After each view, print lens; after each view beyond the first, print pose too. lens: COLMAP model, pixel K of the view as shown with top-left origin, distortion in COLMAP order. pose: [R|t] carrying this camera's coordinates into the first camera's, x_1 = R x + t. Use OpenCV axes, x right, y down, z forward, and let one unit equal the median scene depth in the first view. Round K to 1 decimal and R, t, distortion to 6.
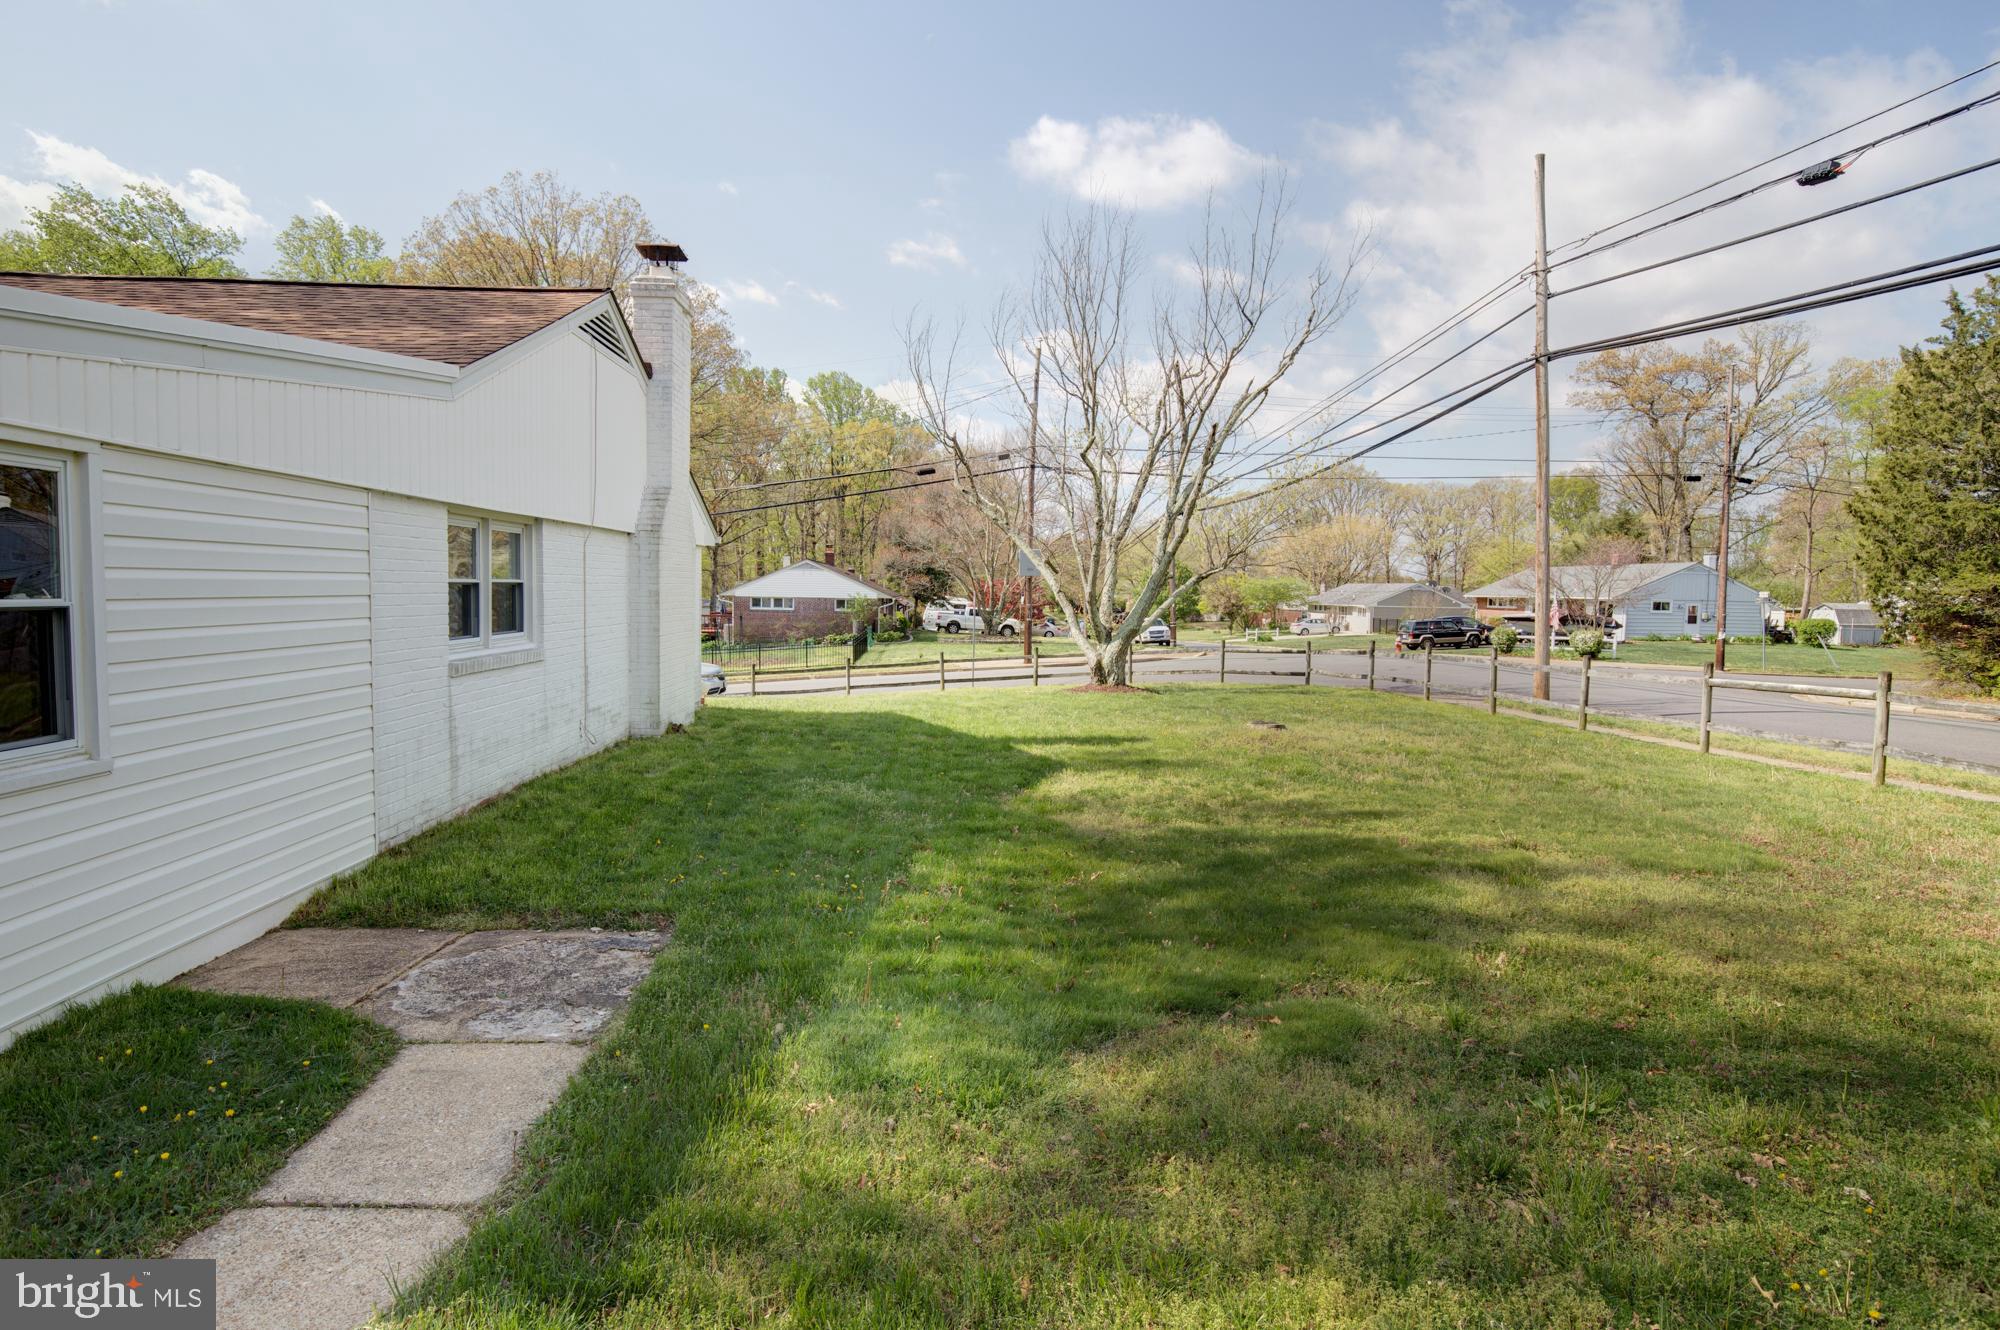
lens RADIAL K [[1074.7, 0, 1004.2], [0, 1074.7, 625.9], [0, 0, 1]] dist [-0.013909, 0.002600]
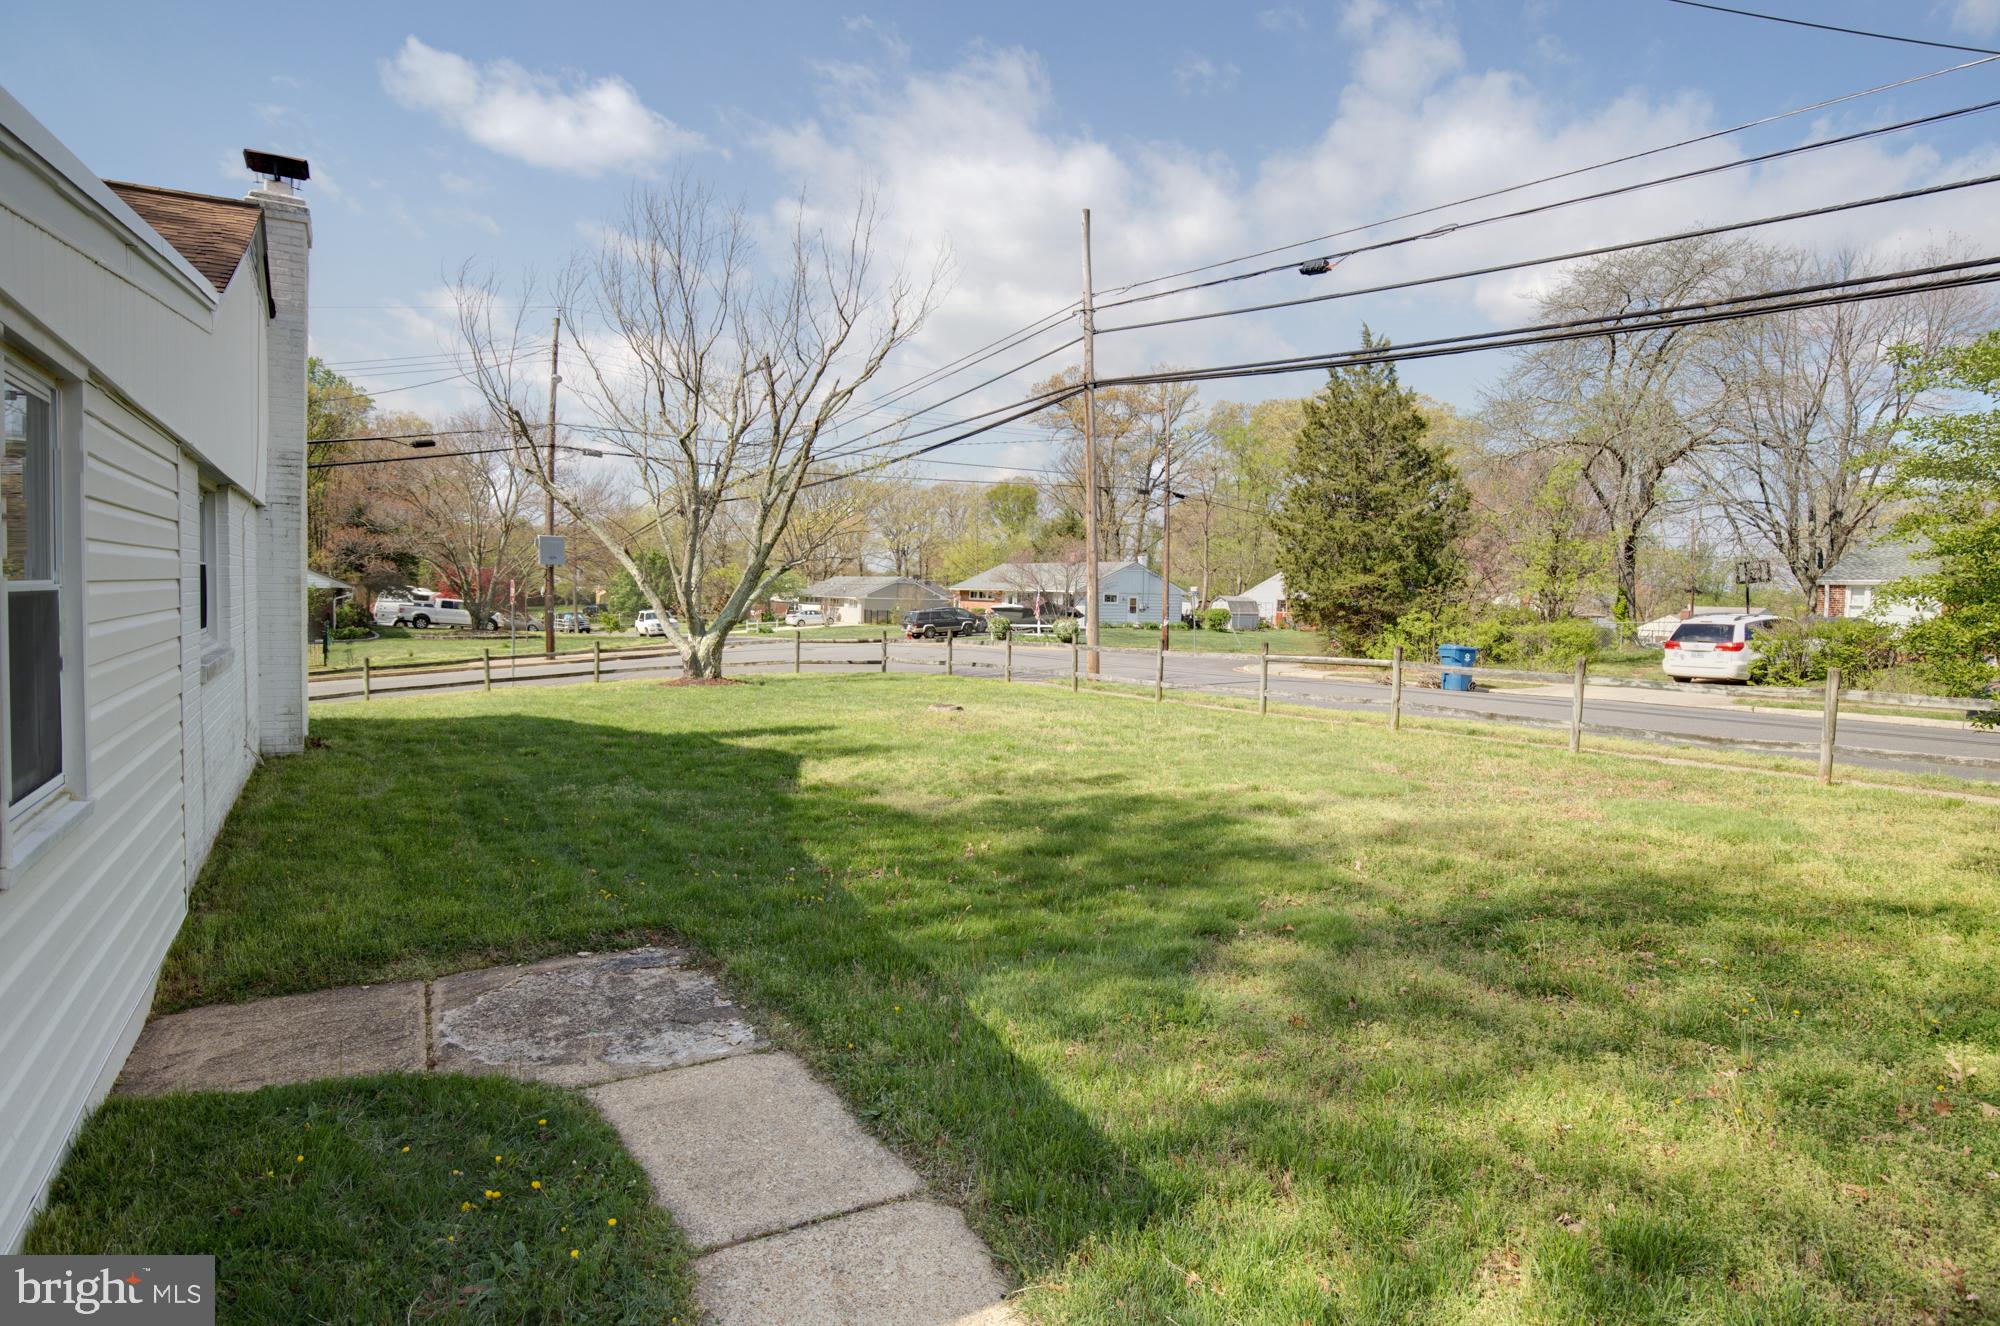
lens RADIAL K [[1074.7, 0, 1004.2], [0, 1074.7, 623.9], [0, 0, 1]] dist [-0.013909, 0.002600]
pose [[0.882745, -0.009250, 0.469761, -0.120752], [0.006633, 0.999952, 0.007225, 0.000542], [-0.469805, -0.003262, 0.882764, 0.010454]]
